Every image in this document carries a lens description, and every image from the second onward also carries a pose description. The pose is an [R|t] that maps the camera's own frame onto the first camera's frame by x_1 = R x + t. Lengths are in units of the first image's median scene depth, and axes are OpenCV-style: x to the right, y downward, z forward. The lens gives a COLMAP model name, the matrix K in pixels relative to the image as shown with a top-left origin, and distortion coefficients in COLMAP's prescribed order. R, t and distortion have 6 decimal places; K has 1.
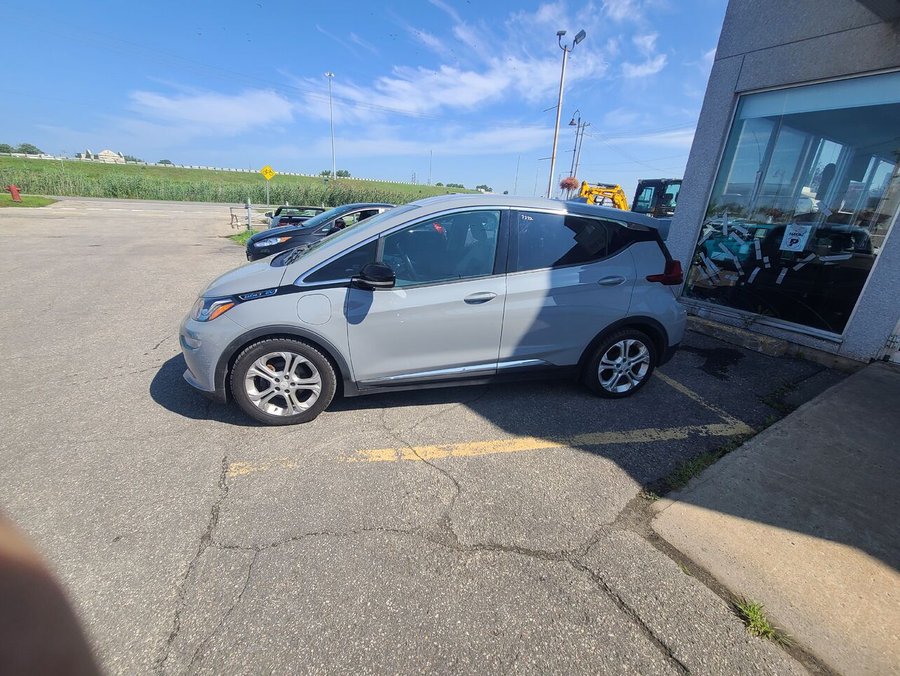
lens RADIAL K [[370.9, 0, 443.5], [0, 370.9, 340.6], [0, 0, 1]] dist [0.000990, 0.000405]
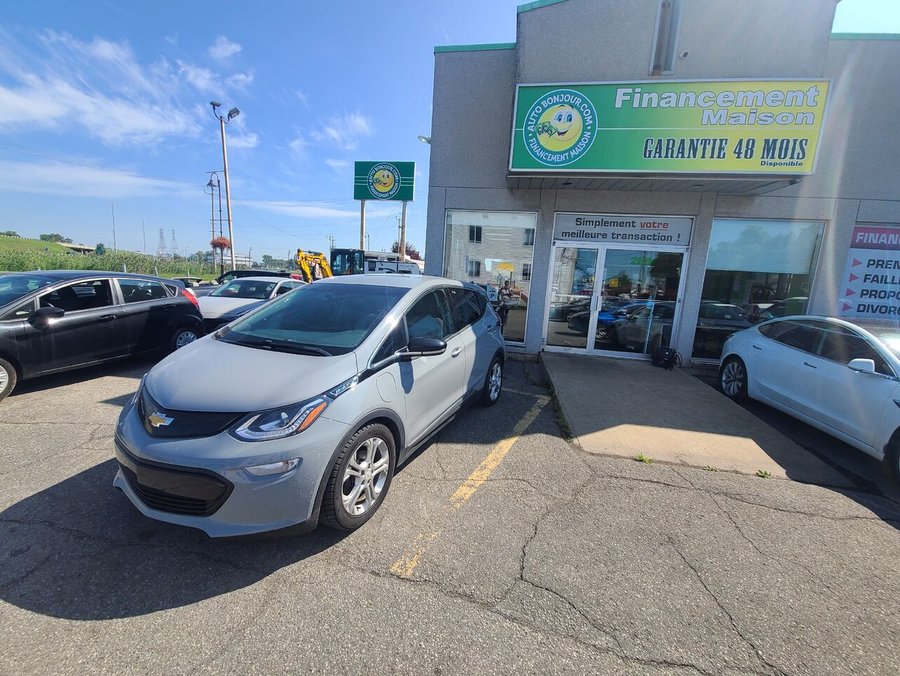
lens RADIAL K [[370.9, 0, 443.5], [0, 370.9, 340.6], [0, 0, 1]] dist [0.000990, 0.000405]
pose [[0.621370, -0.146688, 0.769664, -0.516675], [0.255772, 0.966480, -0.022294, -0.074101], [-0.740594, 0.210711, 0.638060, 0.093726]]
